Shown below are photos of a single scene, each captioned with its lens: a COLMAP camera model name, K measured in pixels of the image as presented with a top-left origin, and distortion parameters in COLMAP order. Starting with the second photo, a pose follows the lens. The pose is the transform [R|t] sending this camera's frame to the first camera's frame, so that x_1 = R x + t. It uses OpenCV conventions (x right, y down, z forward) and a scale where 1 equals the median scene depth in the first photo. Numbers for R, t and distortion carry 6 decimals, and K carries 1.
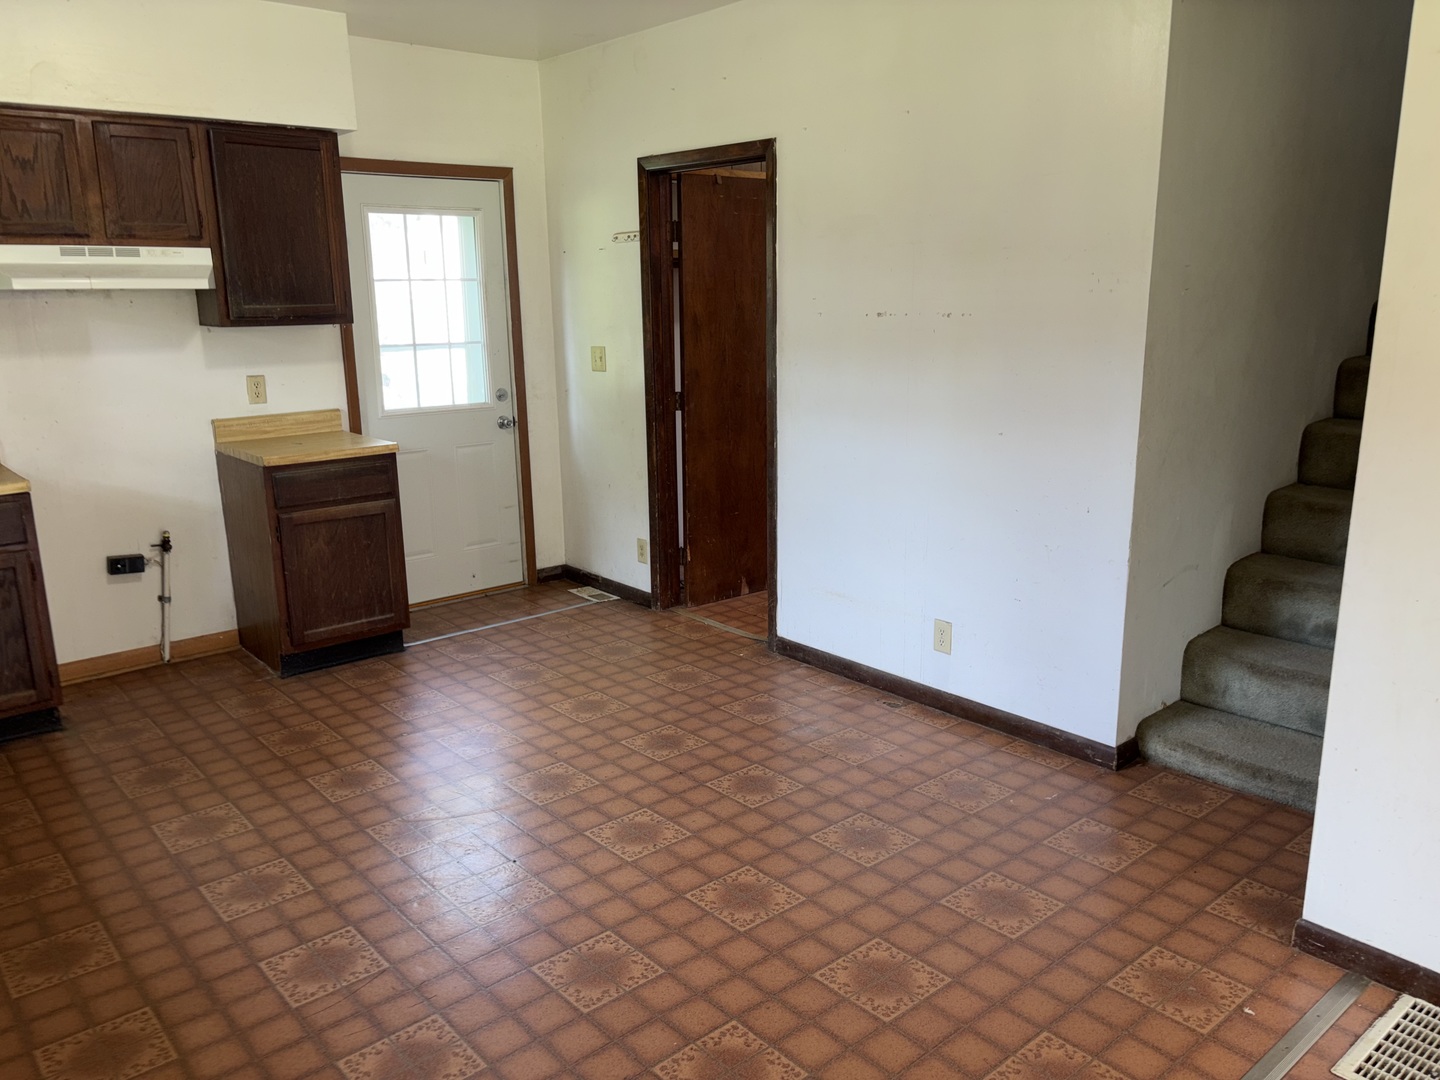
lens RADIAL K [[1088.7, 0, 720.0], [0, 1088.7, 540.0], [0, 0, 1]] dist [0.069259, -0.085603]
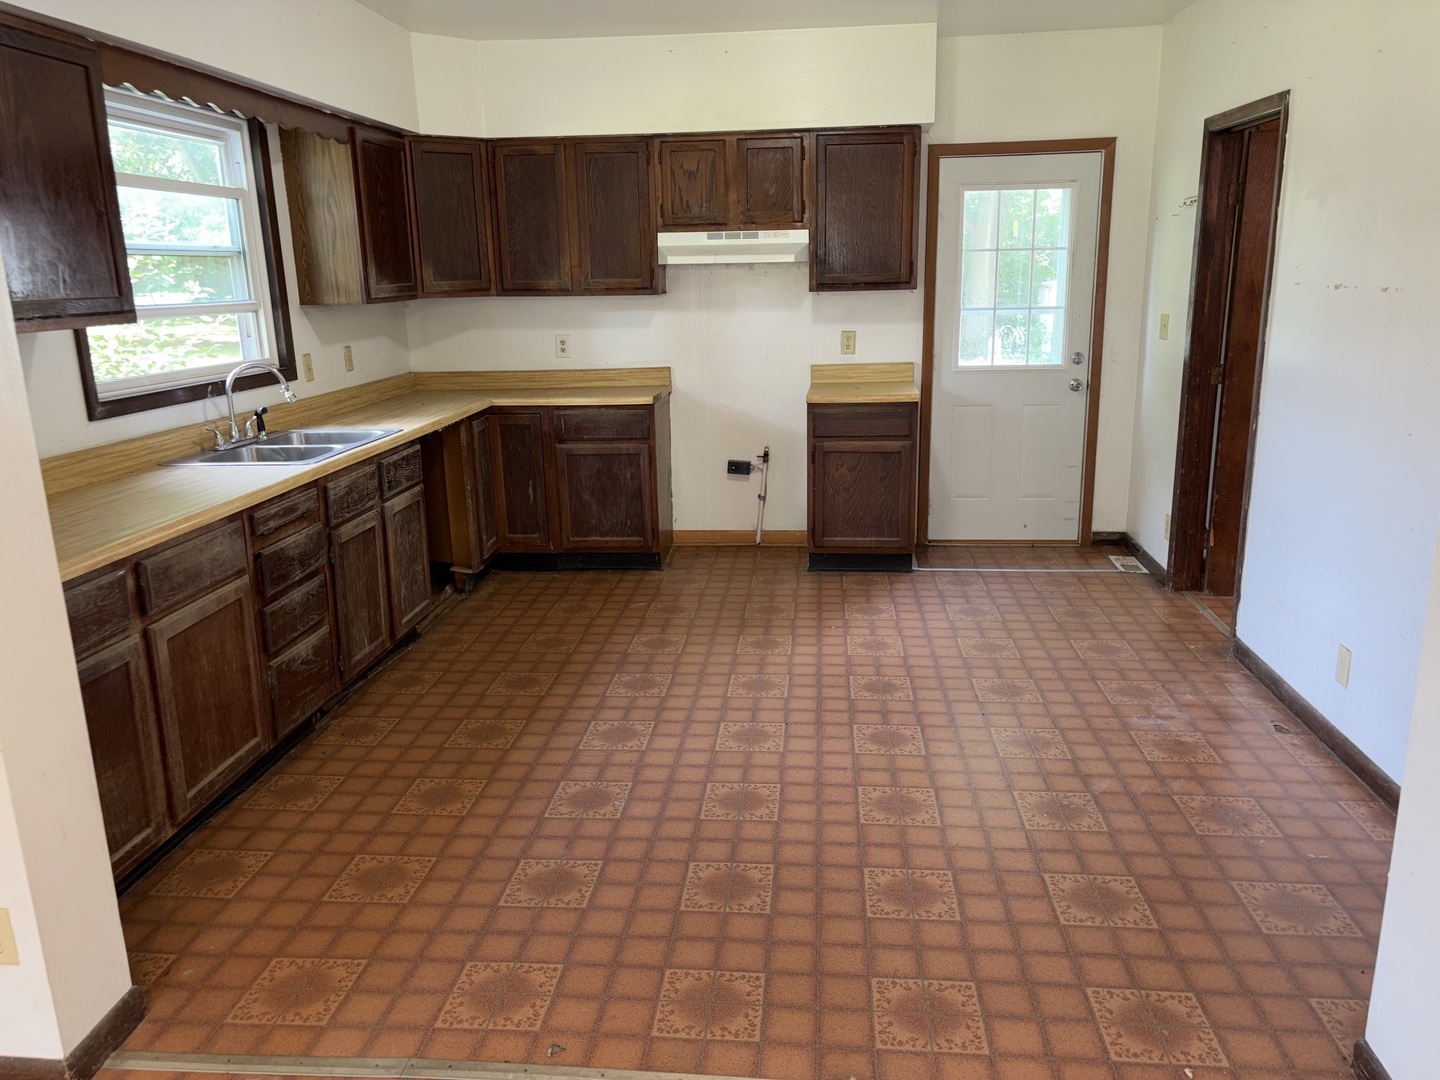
lens RADIAL K [[1088.7, 0, 720.0], [0, 1088.7, 540.0], [0, 0, 1]] dist [0.069259, -0.085603]
pose [[0.691107, 0.176608, -0.700843, 0.390253], [-0.150569, 0.983592, 0.099381, -0.018467], [0.706895, 0.036843, 0.706358, 0.034653]]
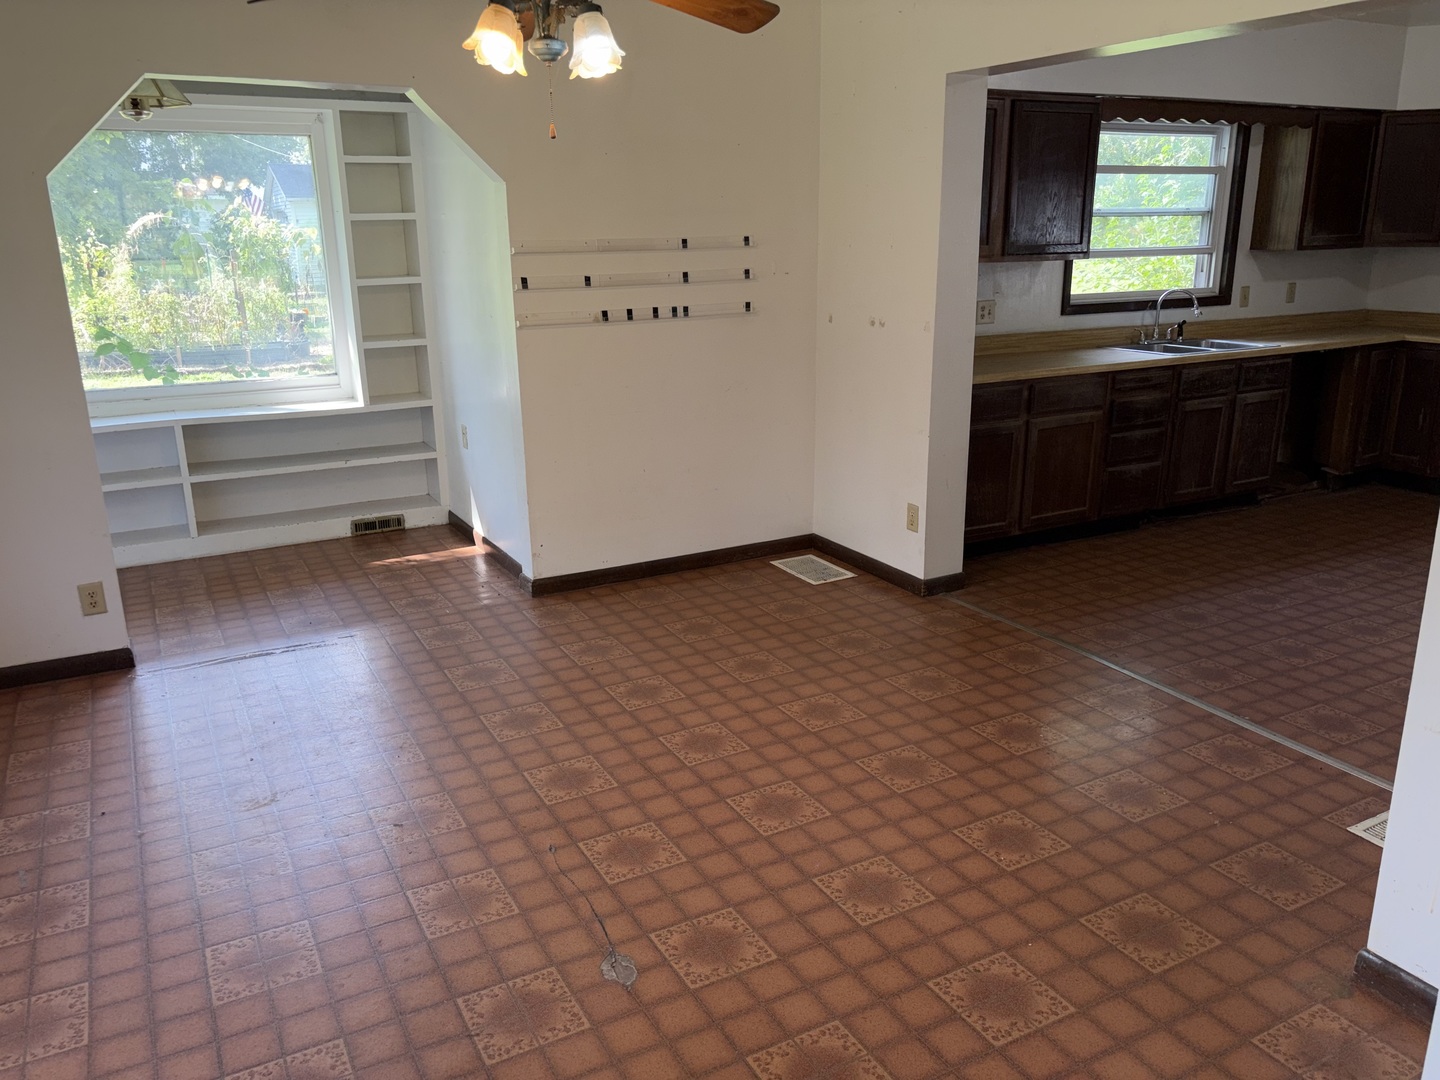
lens RADIAL K [[1088.7, 0, 720.0], [0, 1088.7, 540.0], [0, 0, 1]] dist [0.069259, -0.085603]
pose [[-0.208143, 0.289633, -0.934232, 0.923185], [-0.204545, 0.921142, 0.331147, -0.060666], [0.956472, 0.260018, -0.132486, 0.114914]]
